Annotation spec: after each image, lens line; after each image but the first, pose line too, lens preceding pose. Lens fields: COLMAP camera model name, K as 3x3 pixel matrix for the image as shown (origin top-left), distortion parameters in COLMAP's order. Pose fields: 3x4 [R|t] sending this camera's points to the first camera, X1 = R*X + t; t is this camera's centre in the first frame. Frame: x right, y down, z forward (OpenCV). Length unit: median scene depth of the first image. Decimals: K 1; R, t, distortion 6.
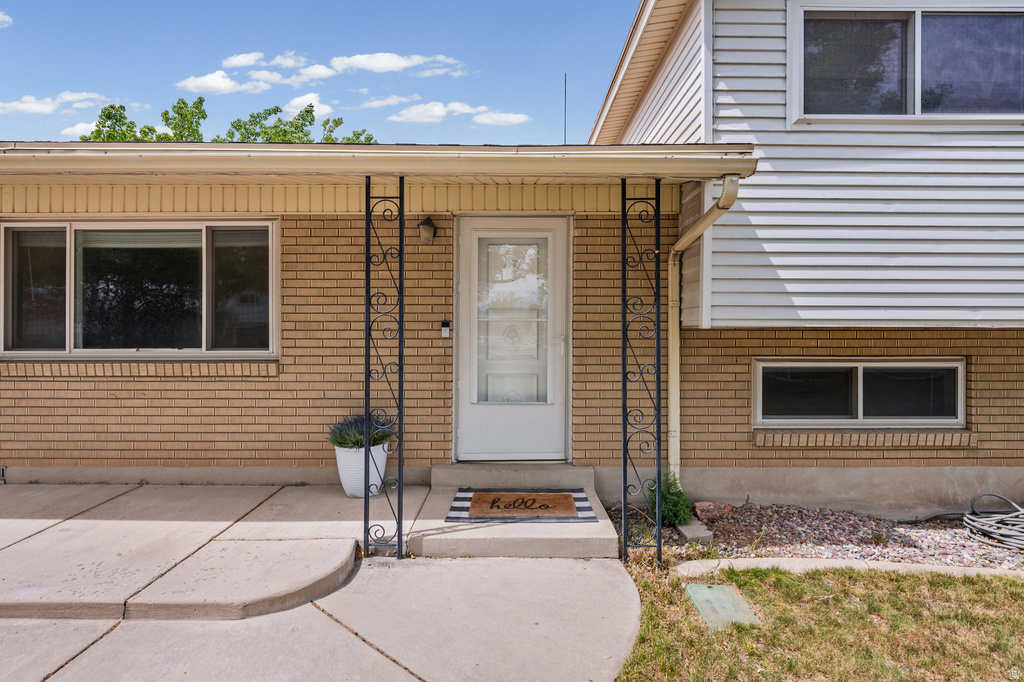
lens RADIAL K [[509.9, 0, 507.5], [0, 509.9, 341.5], [0, 0, 1]] dist [-0.001823, -0.000271]
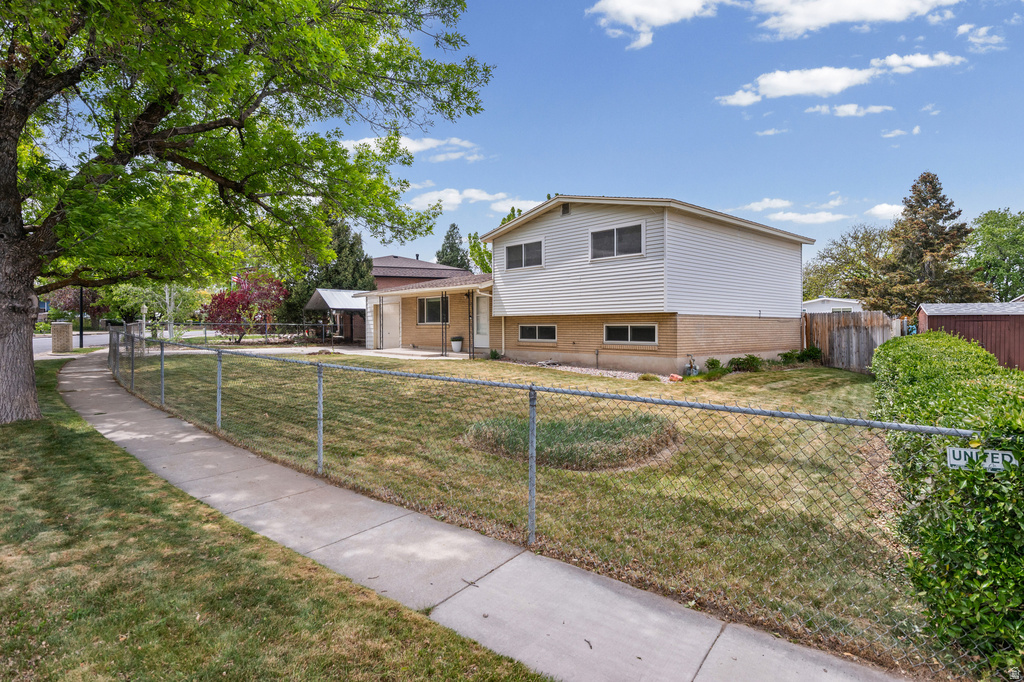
lens RADIAL K [[529.9, 0, 512.0], [0, 529.9, 341.0], [0, 0, 1]] dist [0.000301, 0.000013]
pose [[0.677169, 0.020799, -0.735533, 3.566040], [0.003496, 0.999498, 0.031482, 0.037004], [0.735819, -0.023890, 0.676757, -1.898348]]
